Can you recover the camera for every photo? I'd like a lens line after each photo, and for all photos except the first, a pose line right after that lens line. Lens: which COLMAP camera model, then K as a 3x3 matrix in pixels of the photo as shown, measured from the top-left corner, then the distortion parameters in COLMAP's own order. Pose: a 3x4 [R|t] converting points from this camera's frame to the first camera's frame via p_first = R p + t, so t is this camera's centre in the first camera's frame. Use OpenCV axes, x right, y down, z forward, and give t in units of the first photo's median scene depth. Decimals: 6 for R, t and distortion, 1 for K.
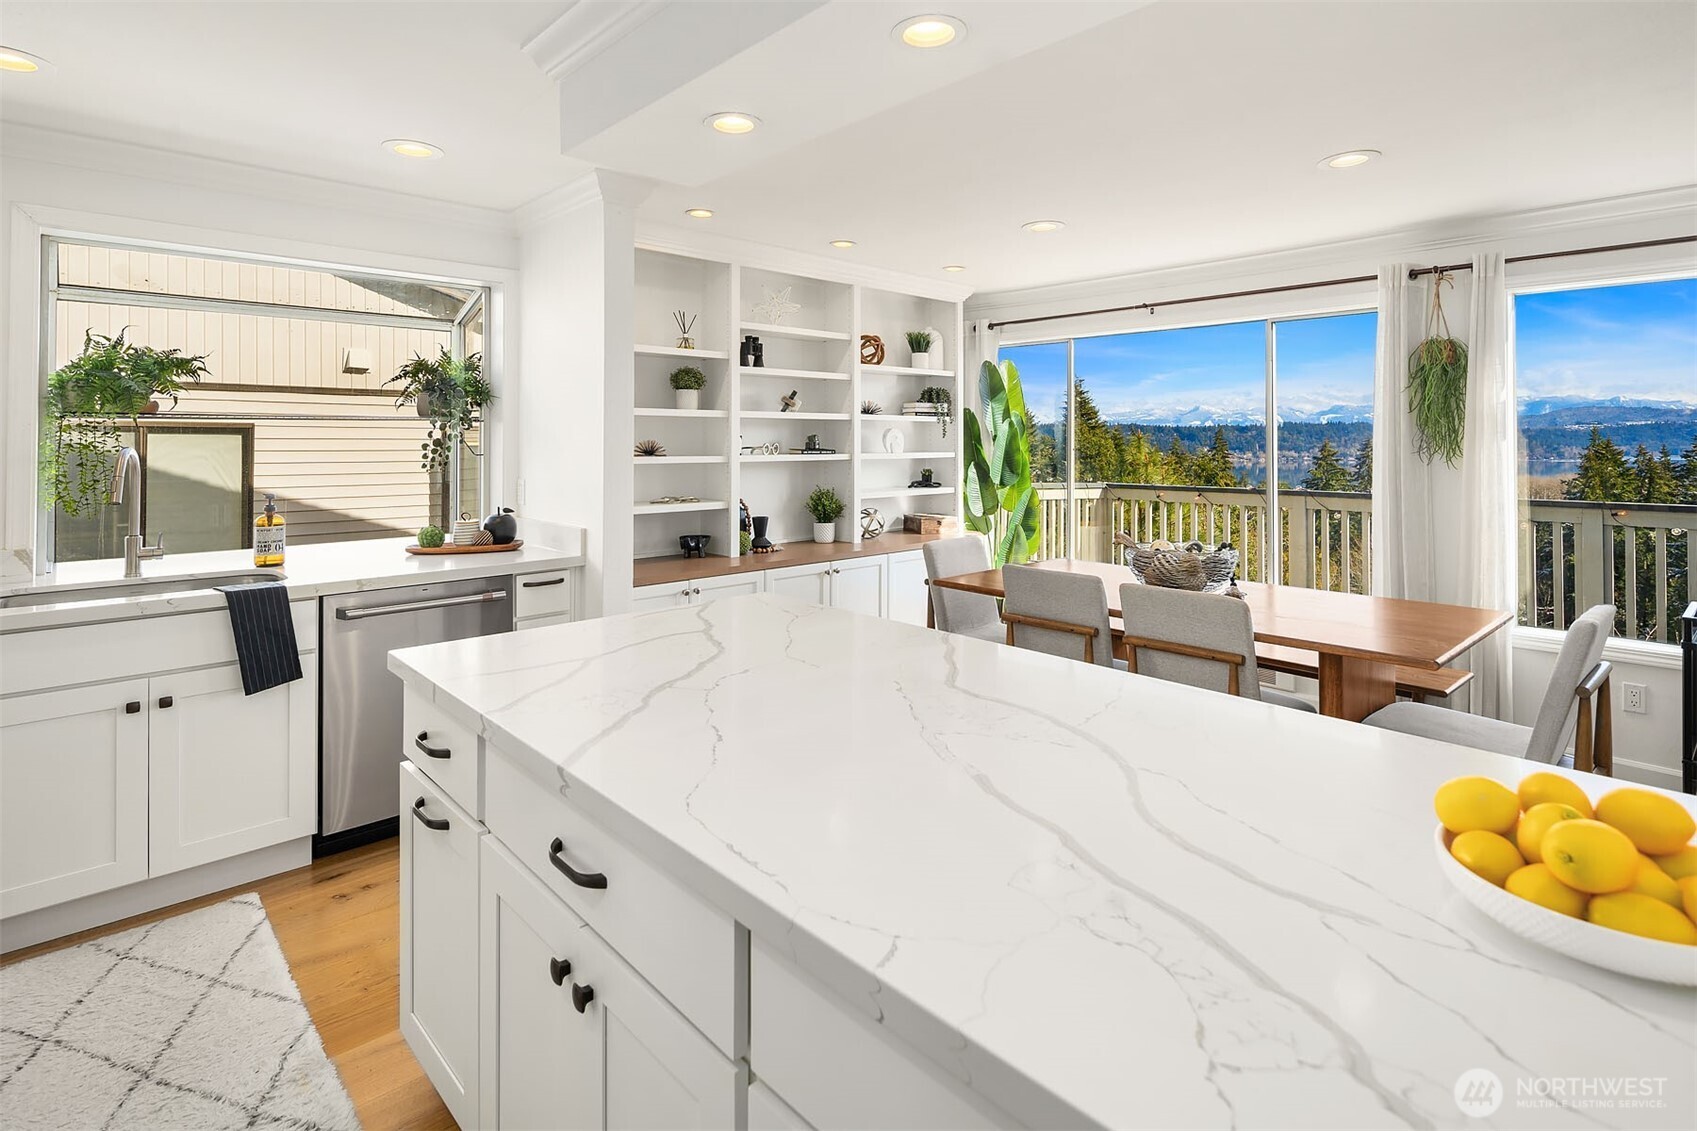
lens RADIAL K [[844.9, 0, 837.9], [0, 844.9, 427.9], [0, 0, 1]] dist [0.005966, -0.004453]
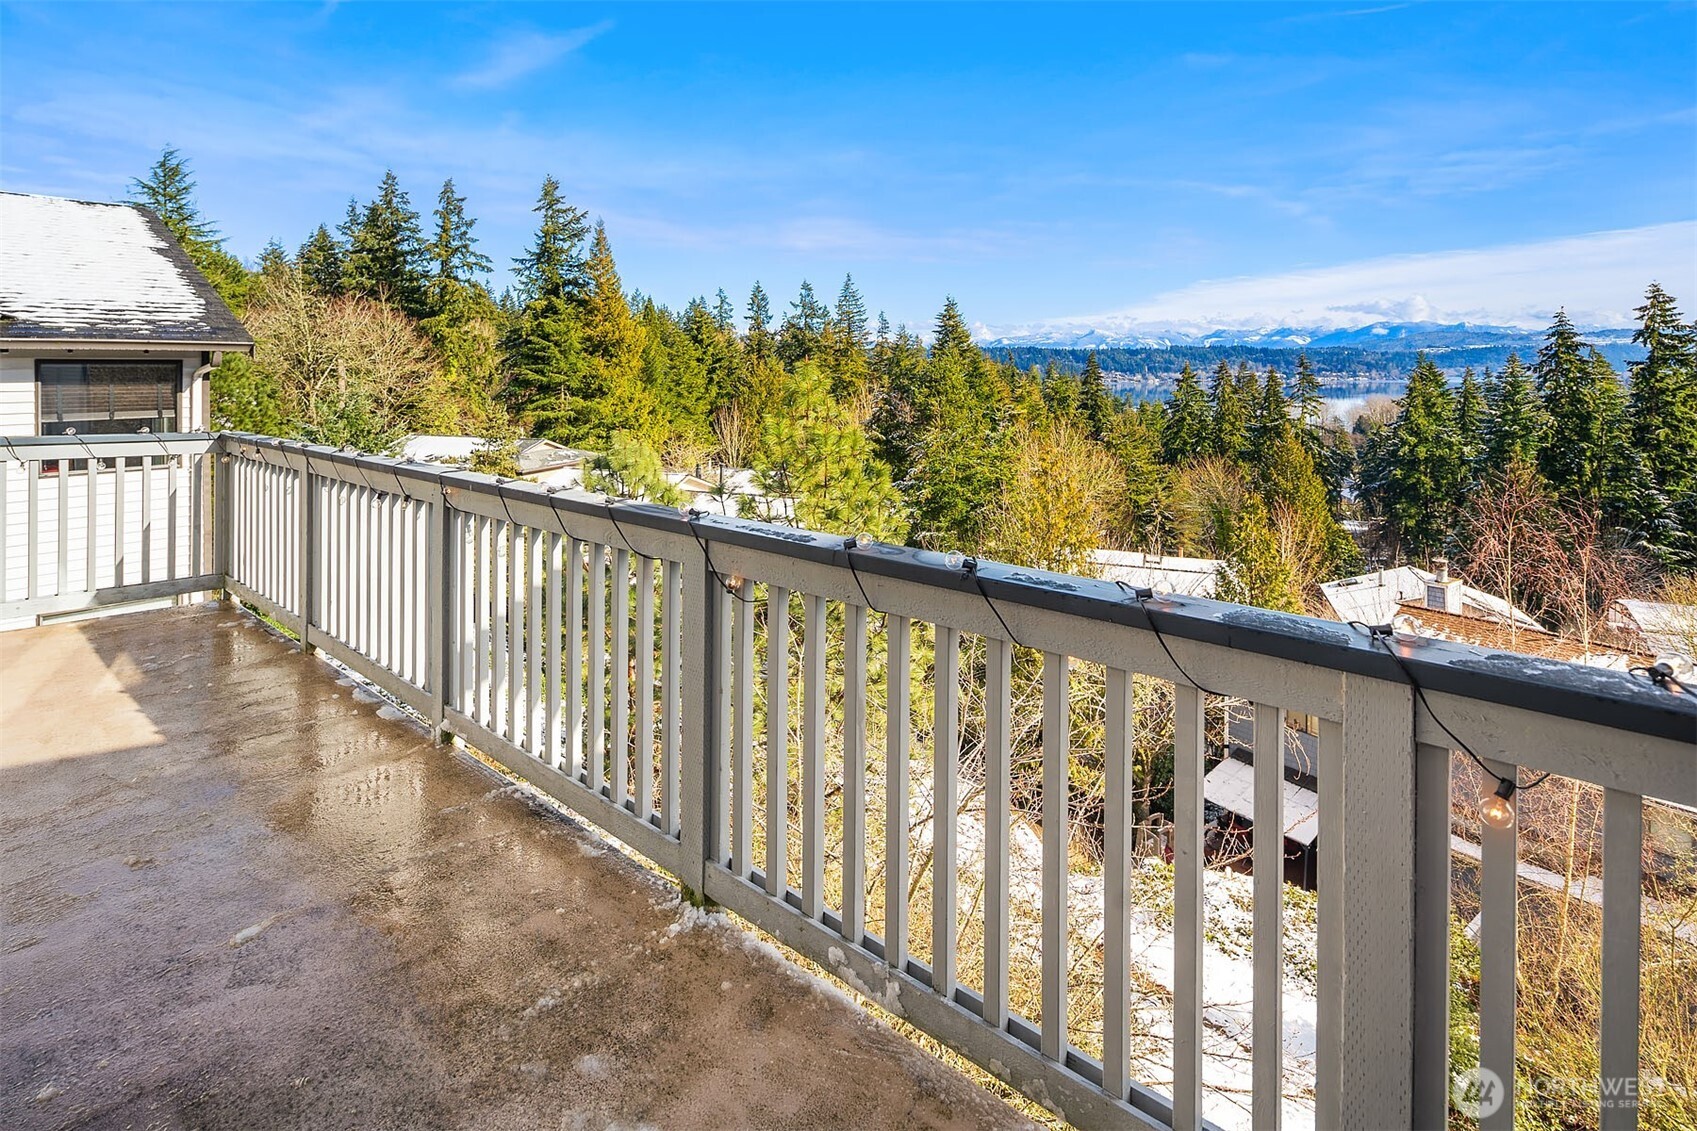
lens RADIAL K [[844.9, 0, 837.7], [0, 844.9, 378.1], [0, 0, 1]] dist [0.005966, -0.004453]
pose [[0.994173, -0.003397, 0.107743, 0.942197], [-0.000068, 0.999483, 0.032138, -0.006668], [-0.107796, -0.031958, 0.993659, 0.250674]]
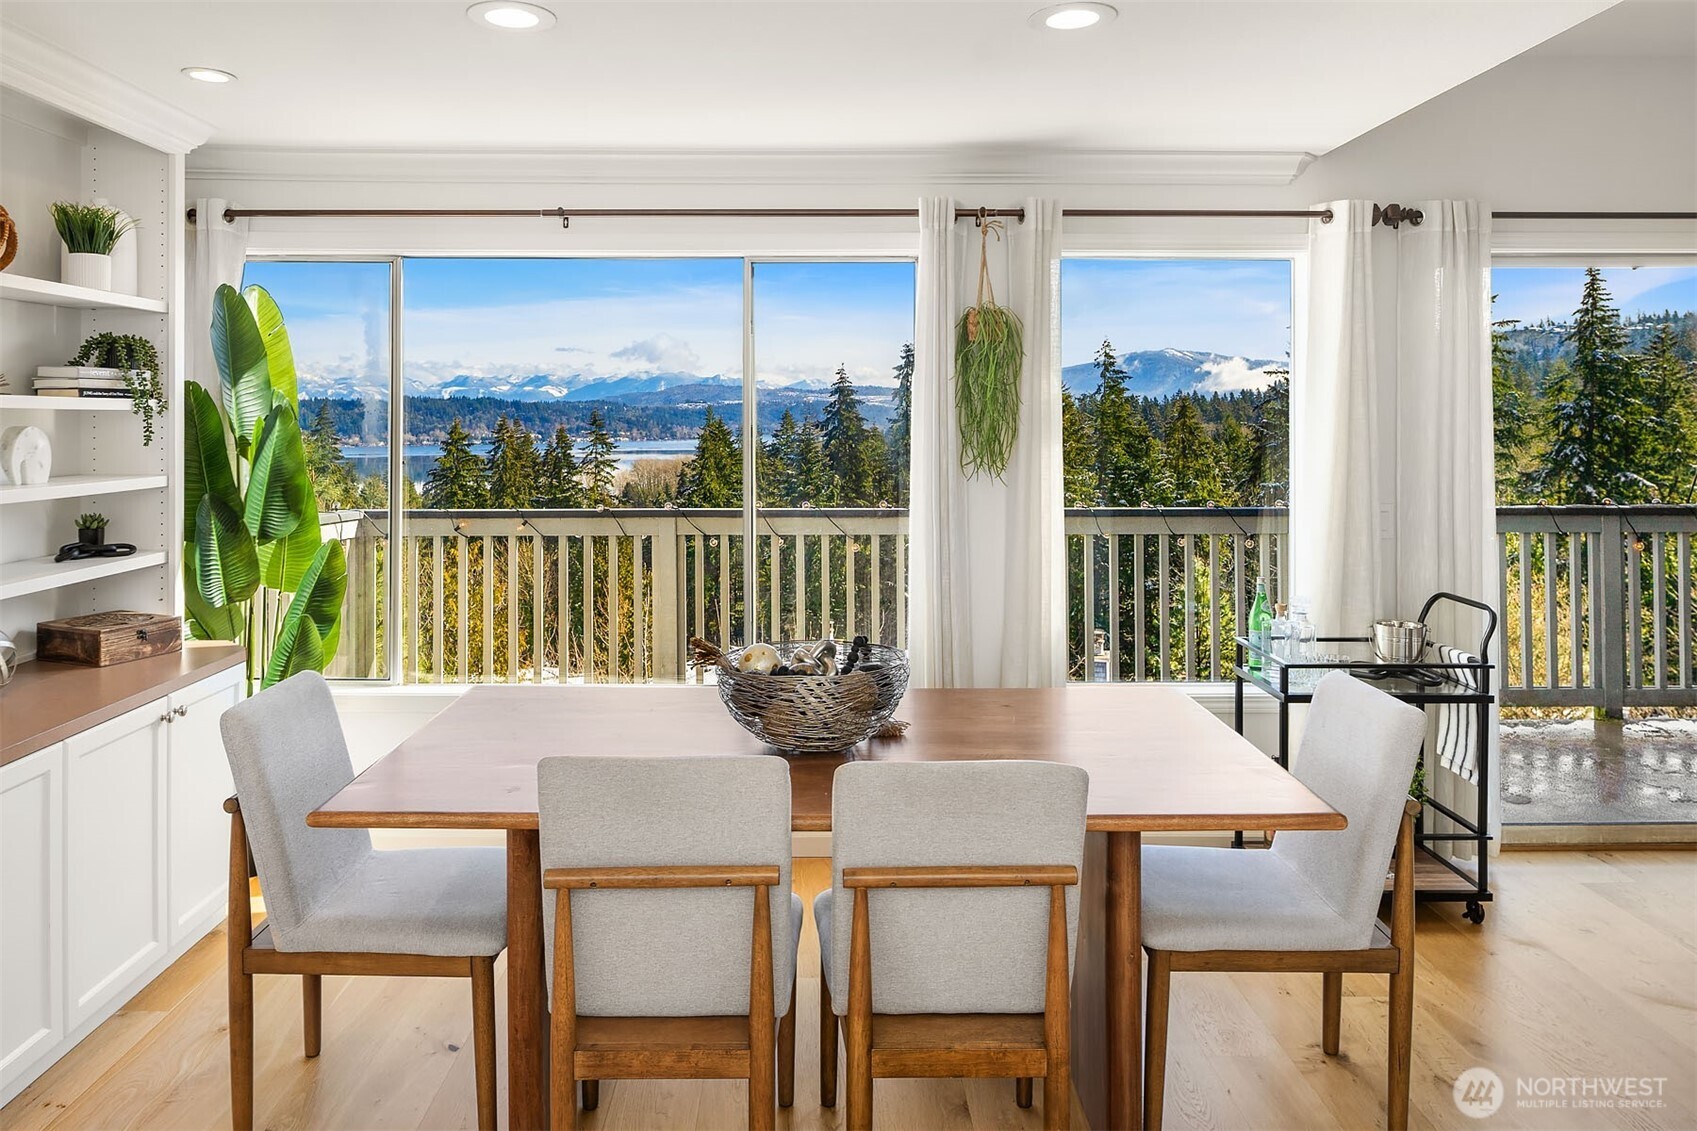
lens RADIAL K [[1170.9, 0, 815.0], [0, 1170.9, 413.3], [0, 0, 1]] dist [-0.011665, 0.014817]
pose [[0.676763, 0.003536, 0.736192, -0.085802], [-0.010425, 0.999934, 0.004780, -0.011204], [-0.736127, -0.010910, 0.676755, 0.275335]]
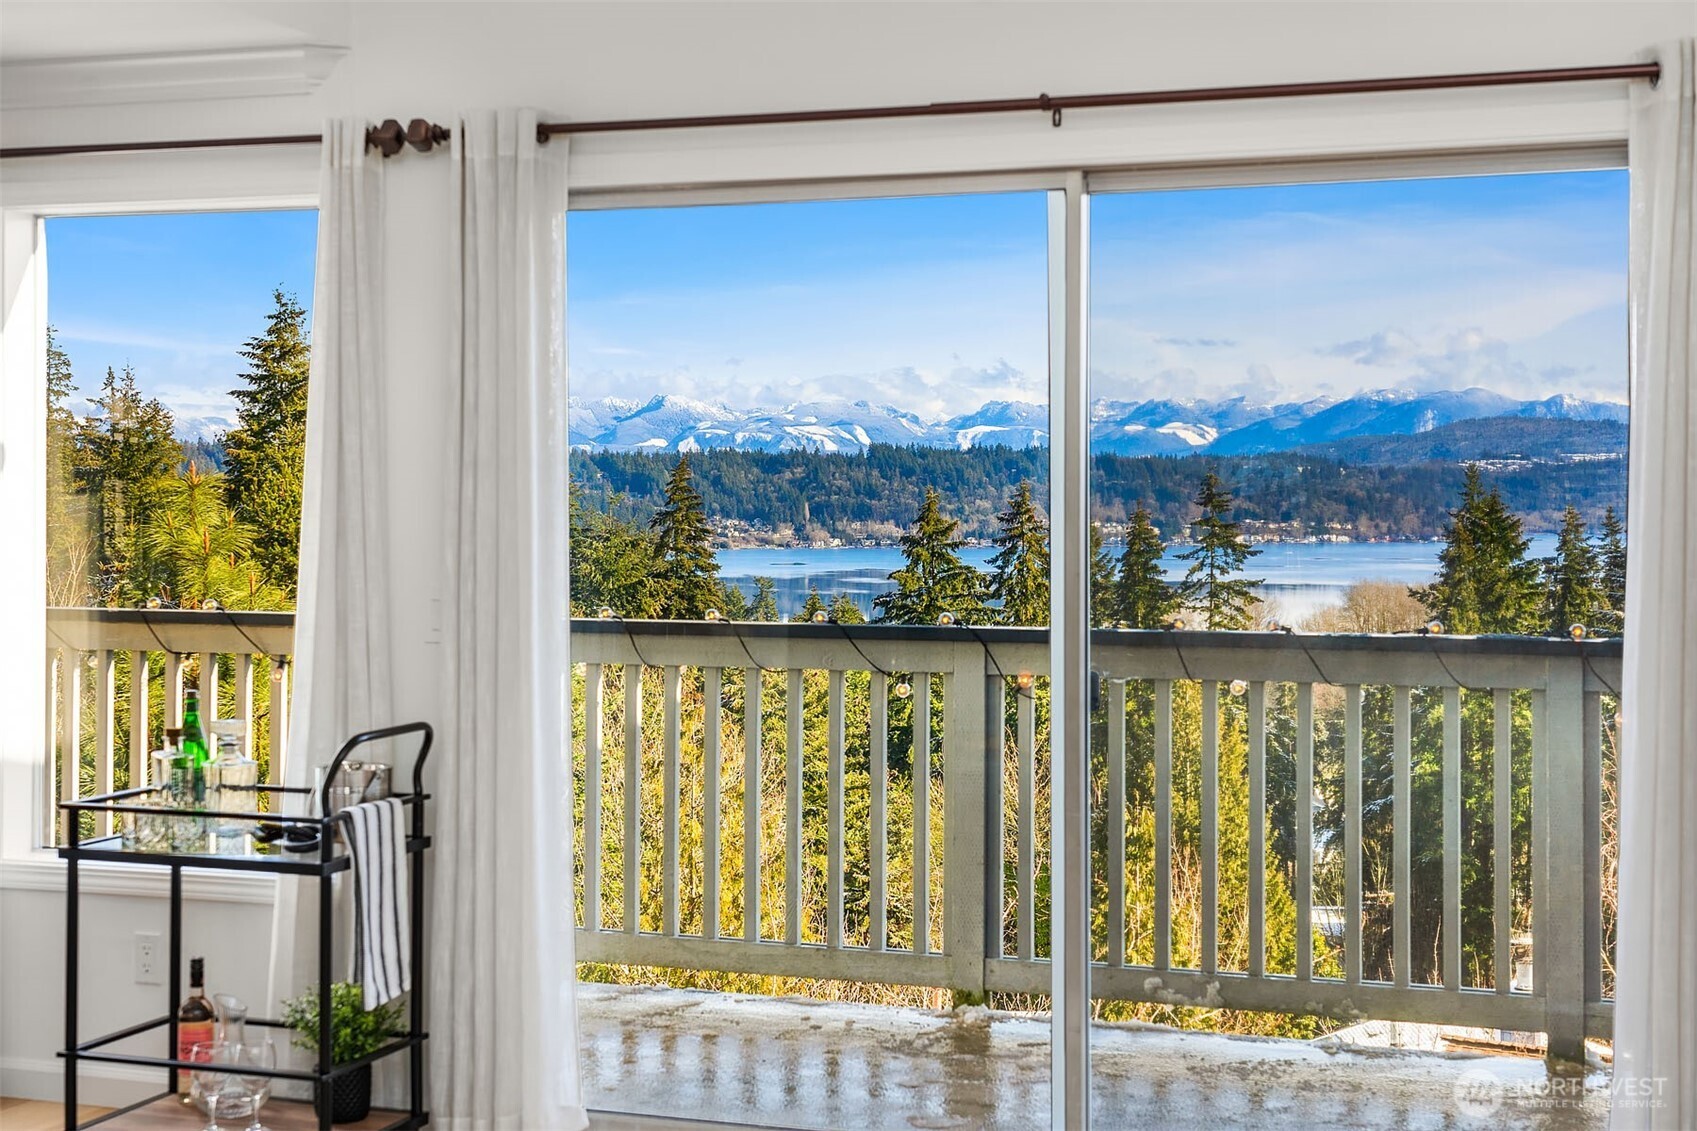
lens RADIAL K [[2561.1, 0, 830.4], [0, 2561.1, 551.3], [0, 0, 1]] dist [0.044605, 0.000000]
pose [[0.892405, -0.005873, 0.451197, 0.317273], [-0.011481, 0.999296, 0.035713, -0.007645], [-0.451089, -0.037051, 0.891709, -0.398789]]
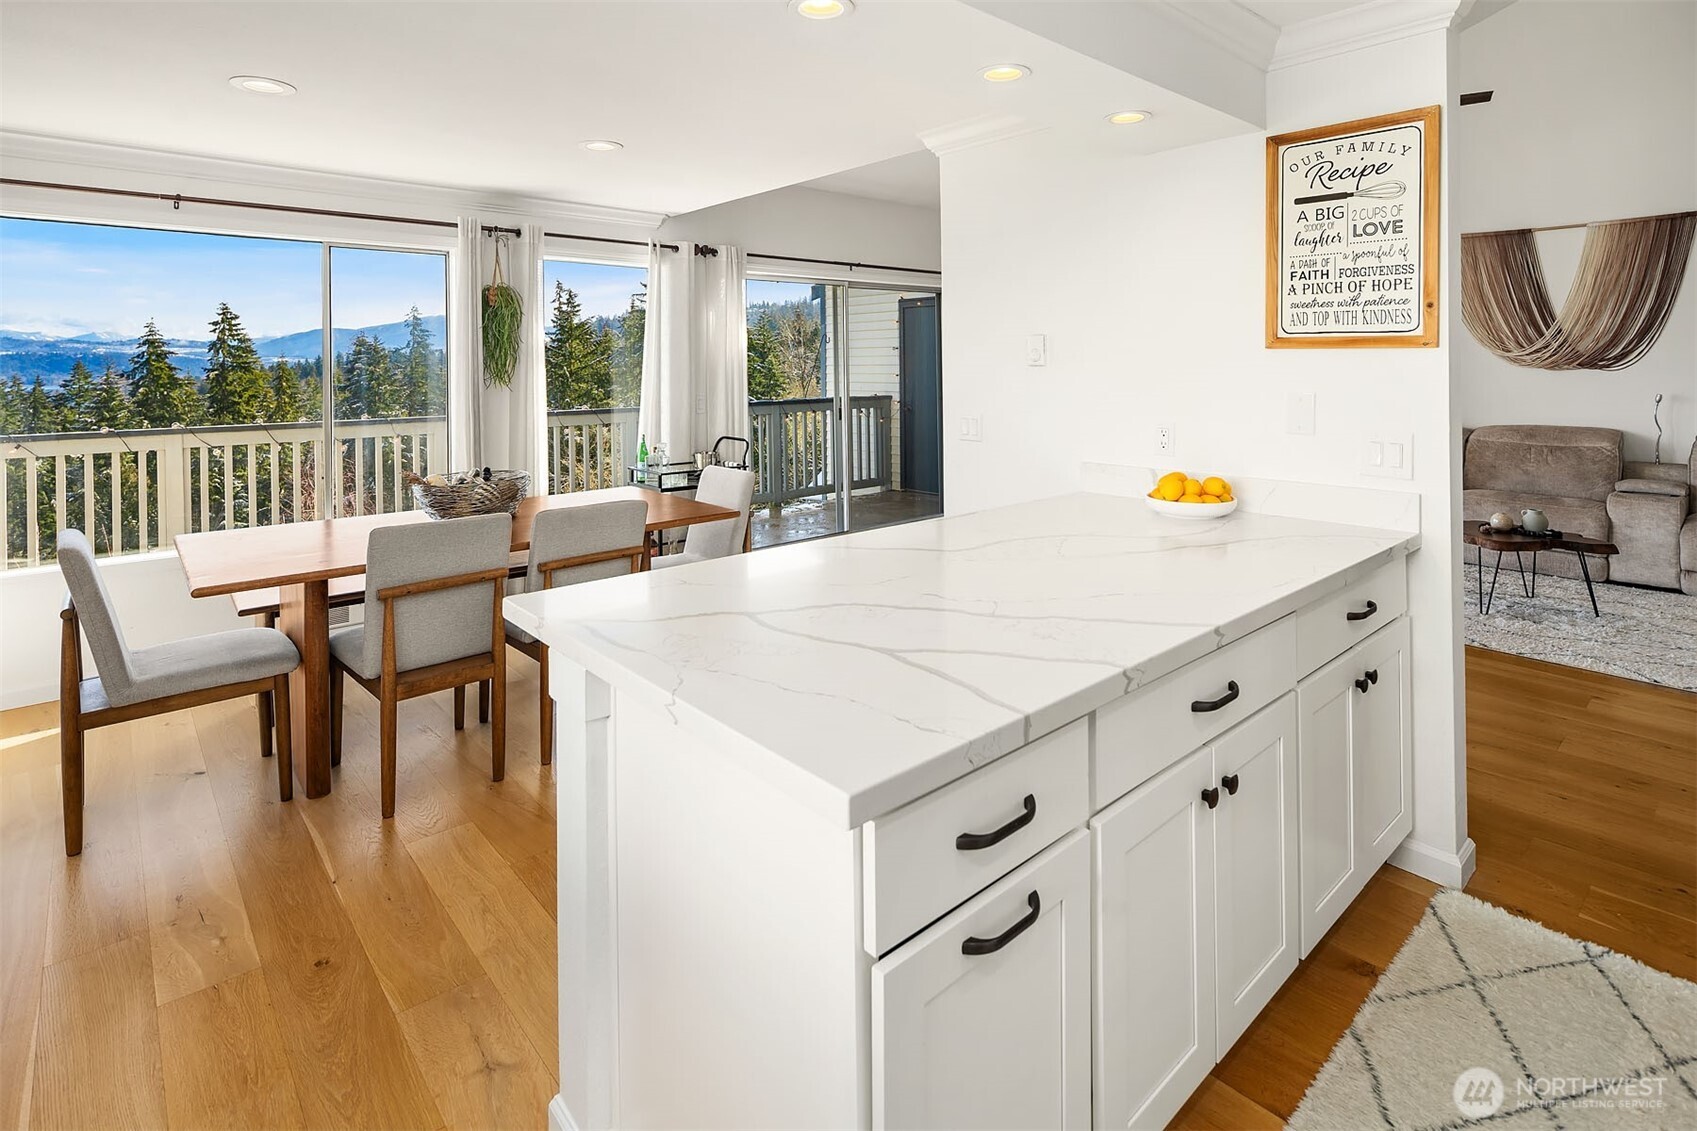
lens RADIAL K [[844.9, 0, 828.5], [0, 844.9, 363.7], [0, 0, 1]] dist [0.005966, -0.004453]
pose [[0.036982, 0.000849, 0.999316, -0.321648], [-0.006935, 0.999976, -0.000593, 0.003231], [-0.999292, -0.006908, 0.036987, 0.307836]]
